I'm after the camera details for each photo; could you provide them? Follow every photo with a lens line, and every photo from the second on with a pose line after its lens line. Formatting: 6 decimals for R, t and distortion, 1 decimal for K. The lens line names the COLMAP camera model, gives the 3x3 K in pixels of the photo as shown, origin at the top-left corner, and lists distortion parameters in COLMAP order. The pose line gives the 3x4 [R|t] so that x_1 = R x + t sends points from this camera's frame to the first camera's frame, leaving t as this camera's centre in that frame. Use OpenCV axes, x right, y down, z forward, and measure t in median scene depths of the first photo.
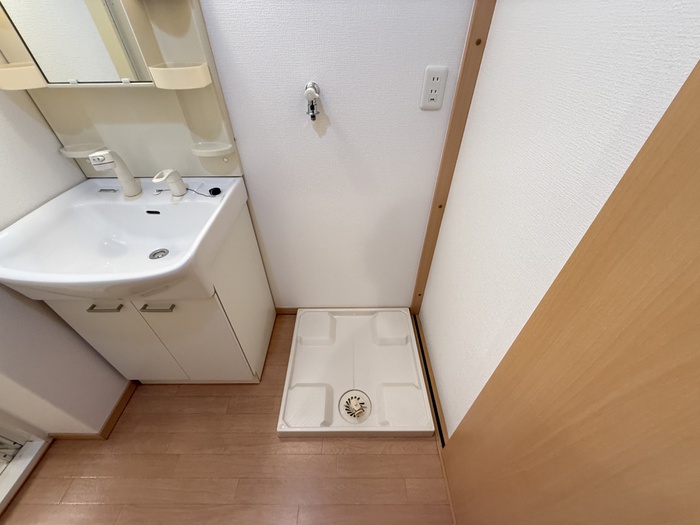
lens RADIAL K [[278.5, 0, 349.8], [0, 278.5, 262.1], [0, 0, 1]] dist [-0.001429, 0.000125]
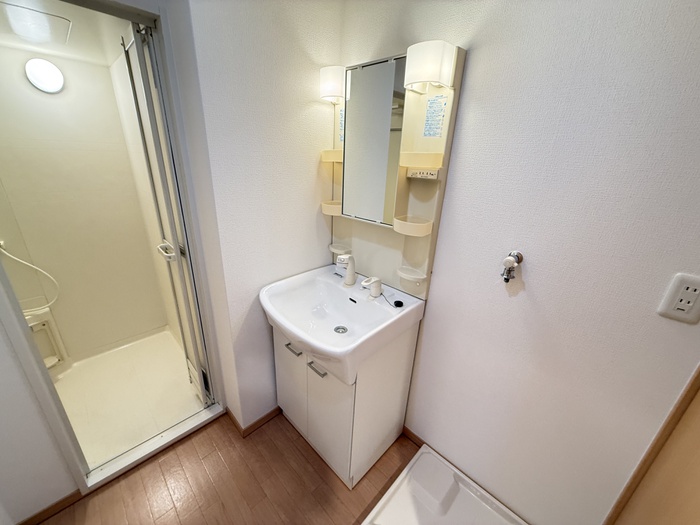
lens RADIAL K [[278.5, 0, 347.9], [0, 278.5, 261.2], [0, 0, 1]] dist [-0.001429, 0.000125]
pose [[0.707370, 0.280939, -0.648615, 0.096445], [-0.492384, 0.854207, -0.166998, -0.104734], [0.507135, 0.437497, 0.742570, -0.094900]]
